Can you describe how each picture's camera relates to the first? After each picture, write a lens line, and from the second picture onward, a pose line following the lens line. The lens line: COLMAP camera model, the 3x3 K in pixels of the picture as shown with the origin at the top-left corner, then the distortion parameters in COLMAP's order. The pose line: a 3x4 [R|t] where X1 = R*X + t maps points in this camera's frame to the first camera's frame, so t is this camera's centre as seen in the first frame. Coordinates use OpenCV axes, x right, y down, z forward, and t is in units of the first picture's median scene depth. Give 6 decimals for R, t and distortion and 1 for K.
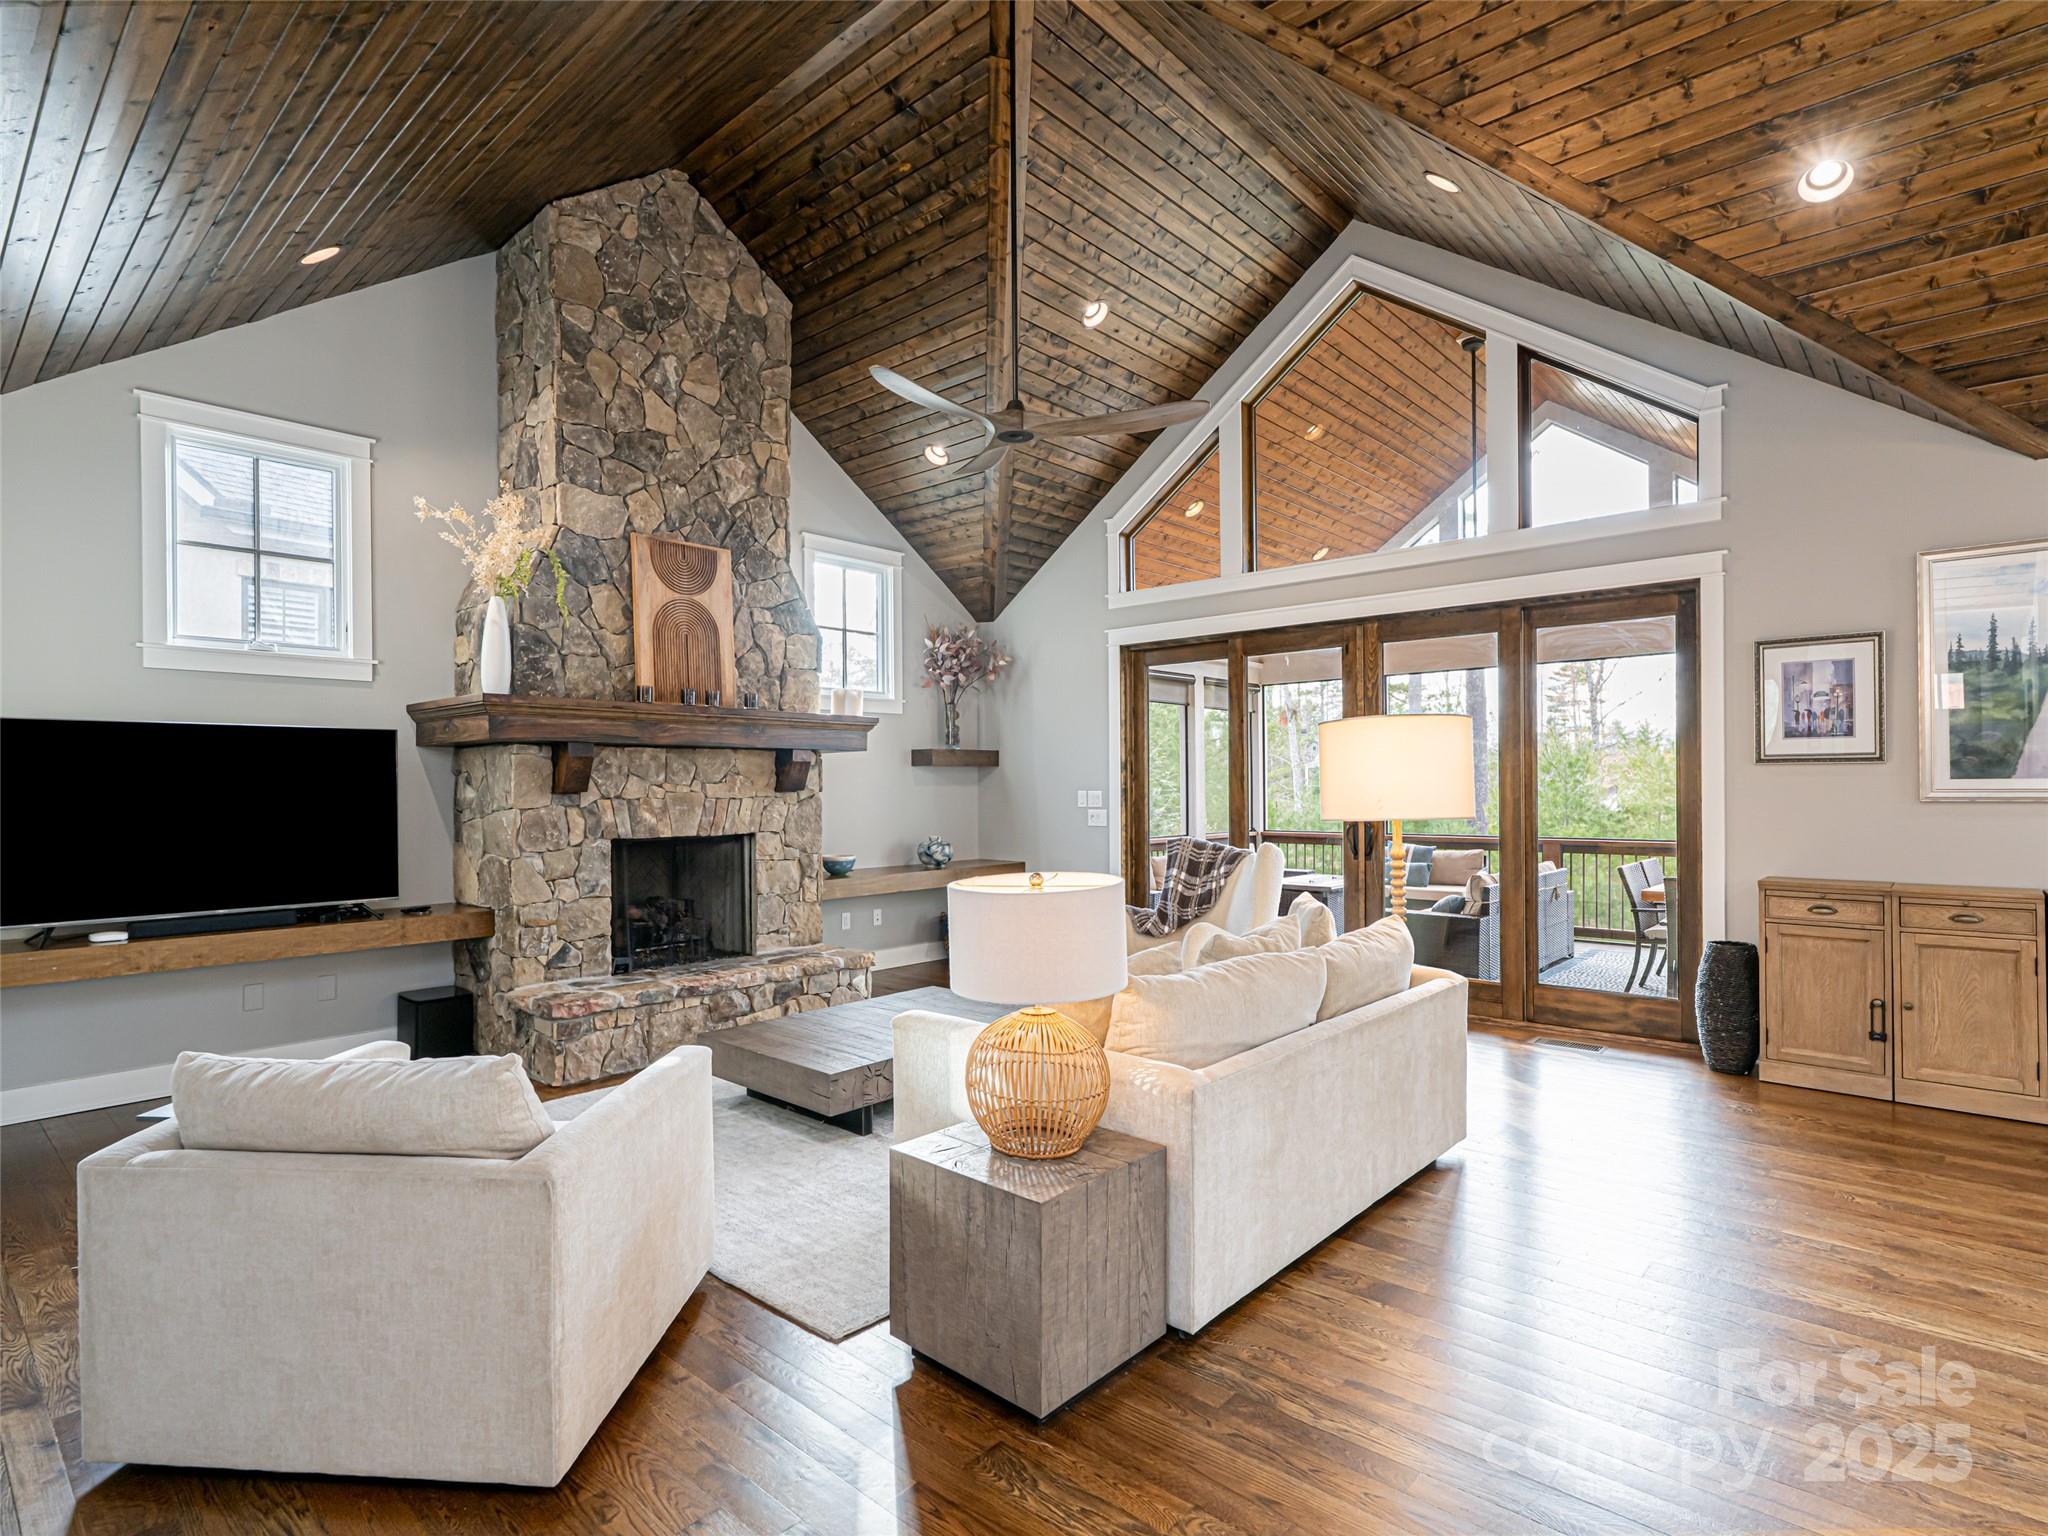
lens RADIAL K [[1043.2, 0, 957.4], [0, 1043.2, 784.5], [0, 0, 1]] dist [-0.002170, -0.000070]
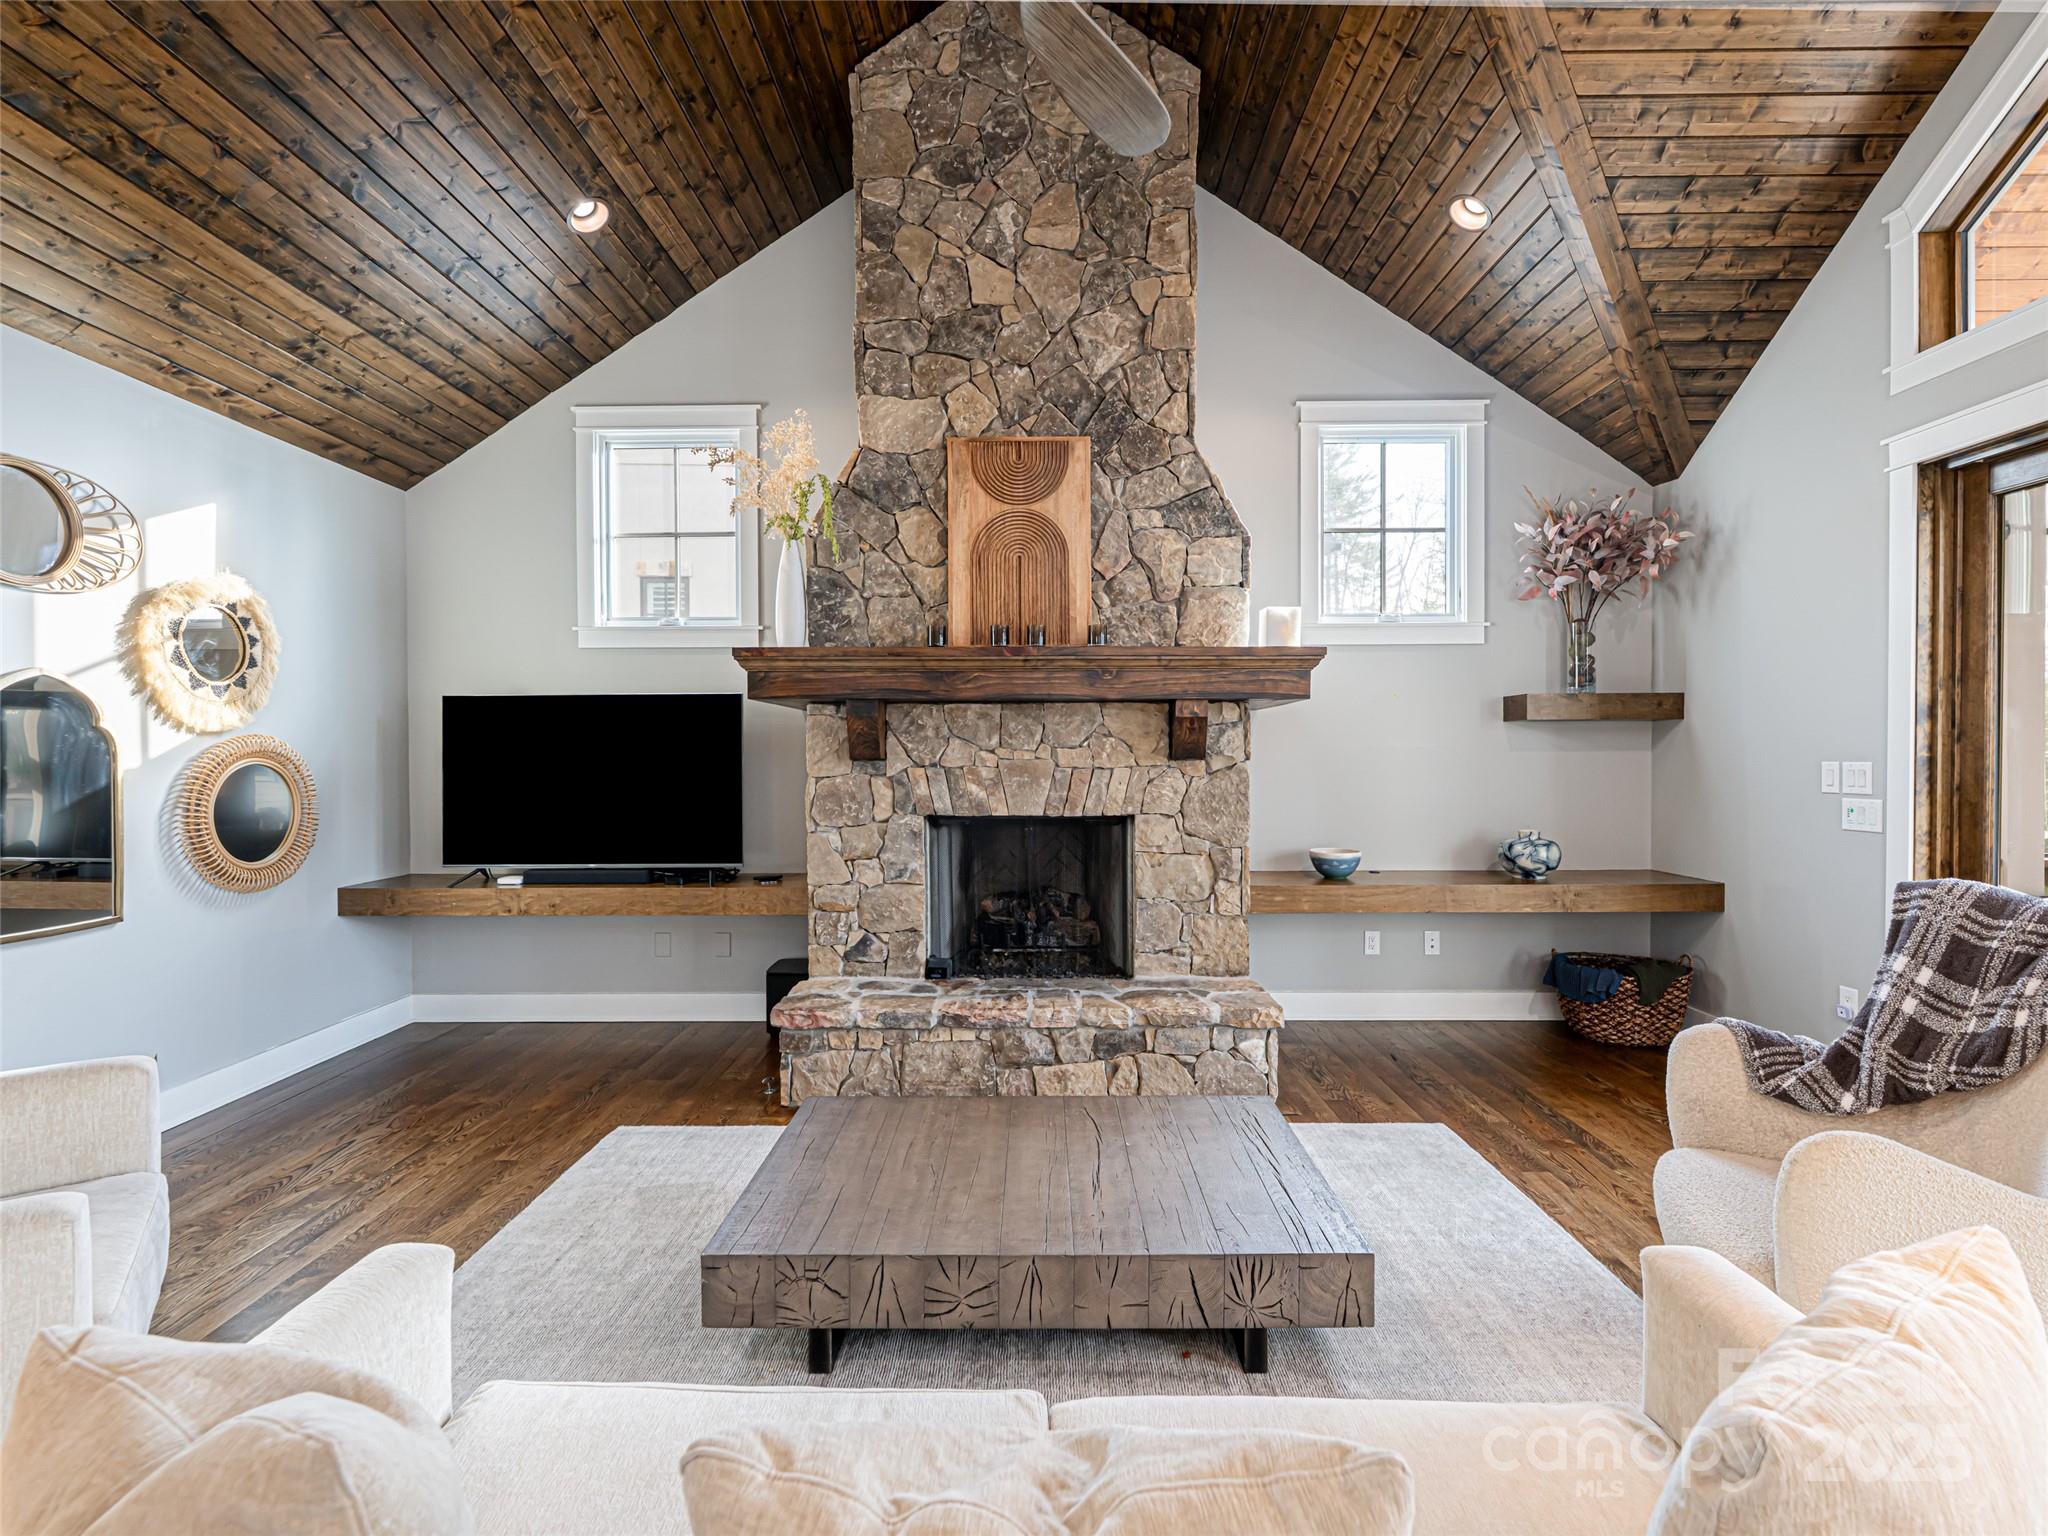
lens RADIAL K [[927.7, 0, 1024.0], [0, 927.7, 768.0], [0, 0, 1]] dist [-0.001427, -0.000297]
pose [[0.684959, 0.013489, -0.728457, 0.246707], [0.000200, 0.999825, 0.018703, 0.000836], [0.728582, -0.012957, 0.684836, 0.525845]]
